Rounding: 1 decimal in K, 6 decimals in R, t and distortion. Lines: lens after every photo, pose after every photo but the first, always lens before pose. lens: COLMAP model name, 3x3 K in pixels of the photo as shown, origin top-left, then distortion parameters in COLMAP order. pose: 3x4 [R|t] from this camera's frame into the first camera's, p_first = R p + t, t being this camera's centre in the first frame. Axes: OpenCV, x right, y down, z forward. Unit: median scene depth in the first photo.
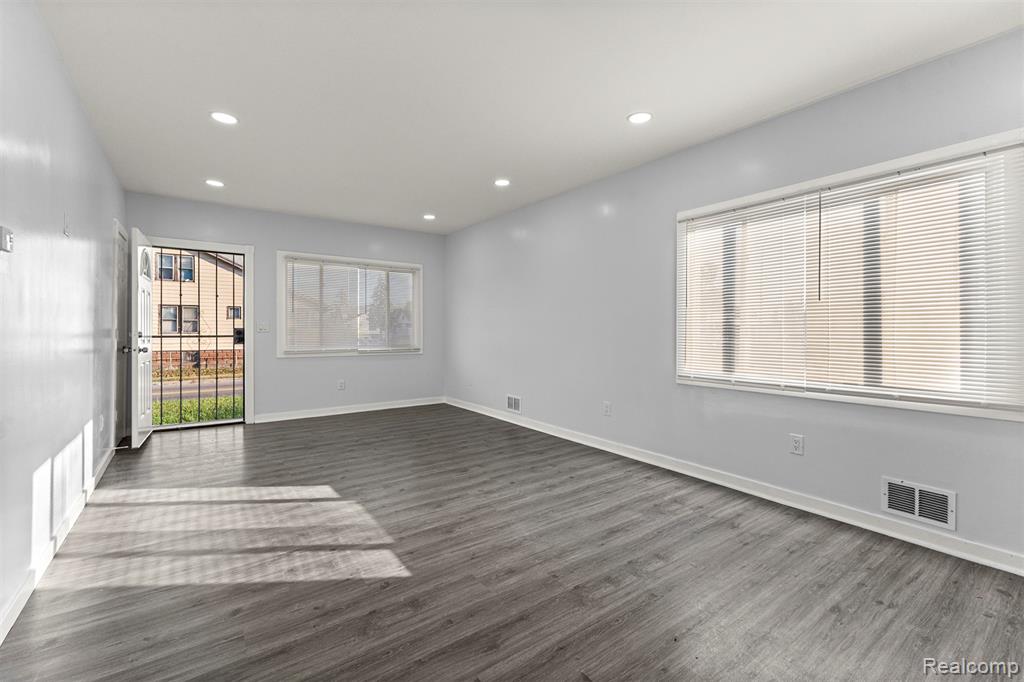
lens RADIAL K [[437.0, 0, 512.9], [0, 437.0, 333.4], [0, 0, 1]] dist [0.009792, -0.001064]
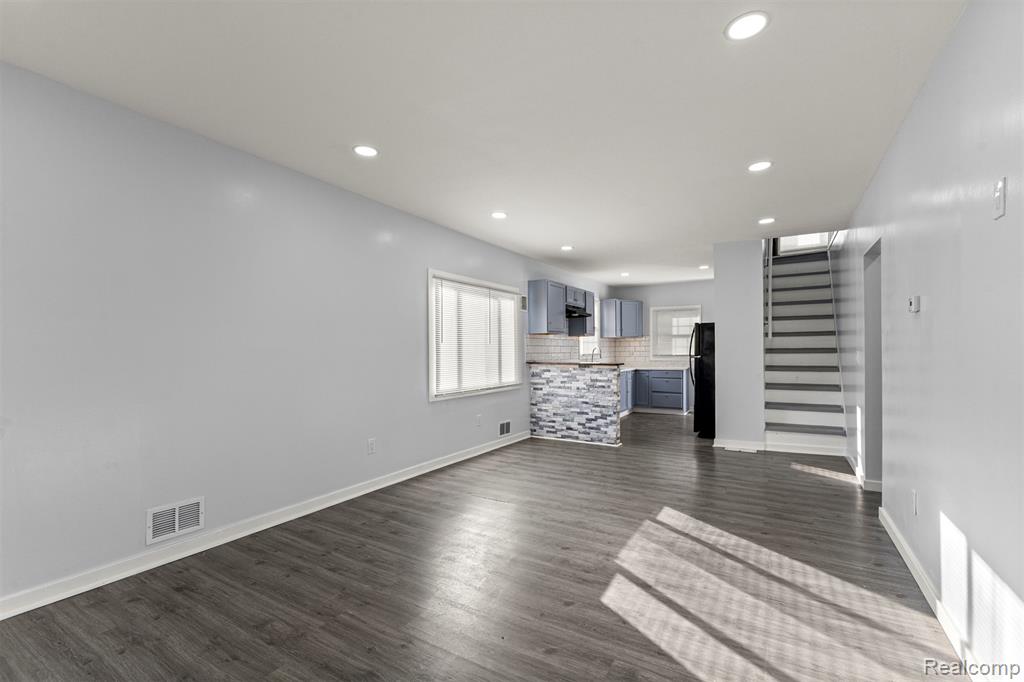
lens RADIAL K [[437.0, 0, 529.0], [0, 437.0, 355.9], [0, 0, 1]] dist [0.009792, -0.001064]
pose [[-0.403565, -0.008677, 0.914910, -1.083170], [0.013977, 0.999780, 0.015648, -0.041938], [-0.914844, 0.019103, -0.403355, 1.497610]]
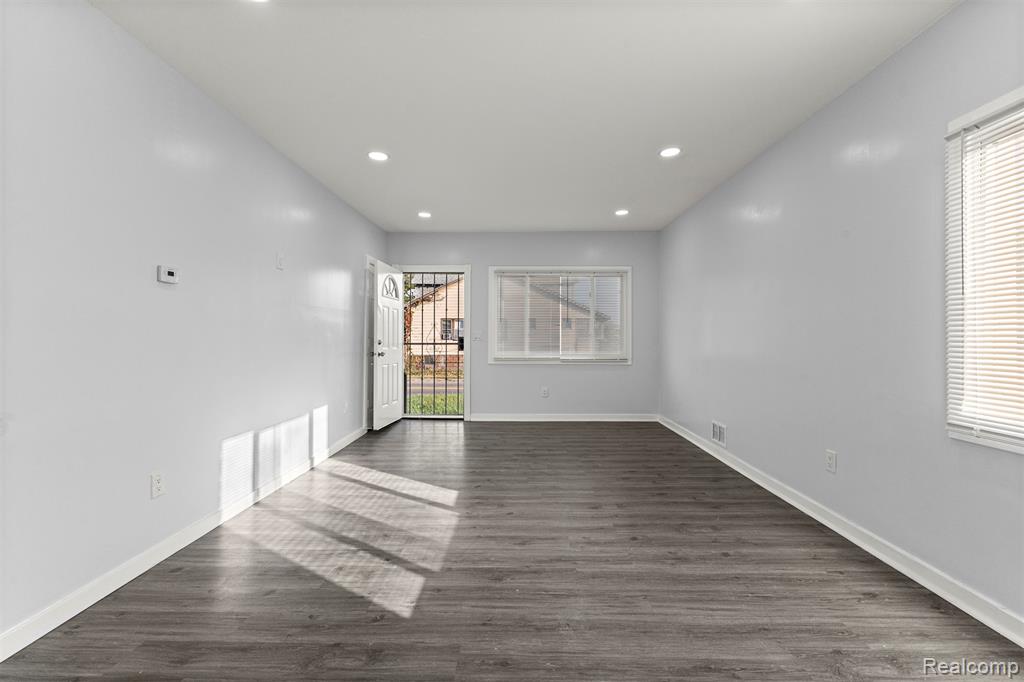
lens RADIAL K [[437.0, 0, 519.9], [0, 437.0, 334.7], [0, 0, 1]] dist [0.009792, -0.001064]
pose [[0.801982, -0.004680, -0.597329, 0.330392], [-0.005045, 0.999881, -0.014608, -0.002085], [0.597326, 0.014729, 0.801863, 0.292763]]
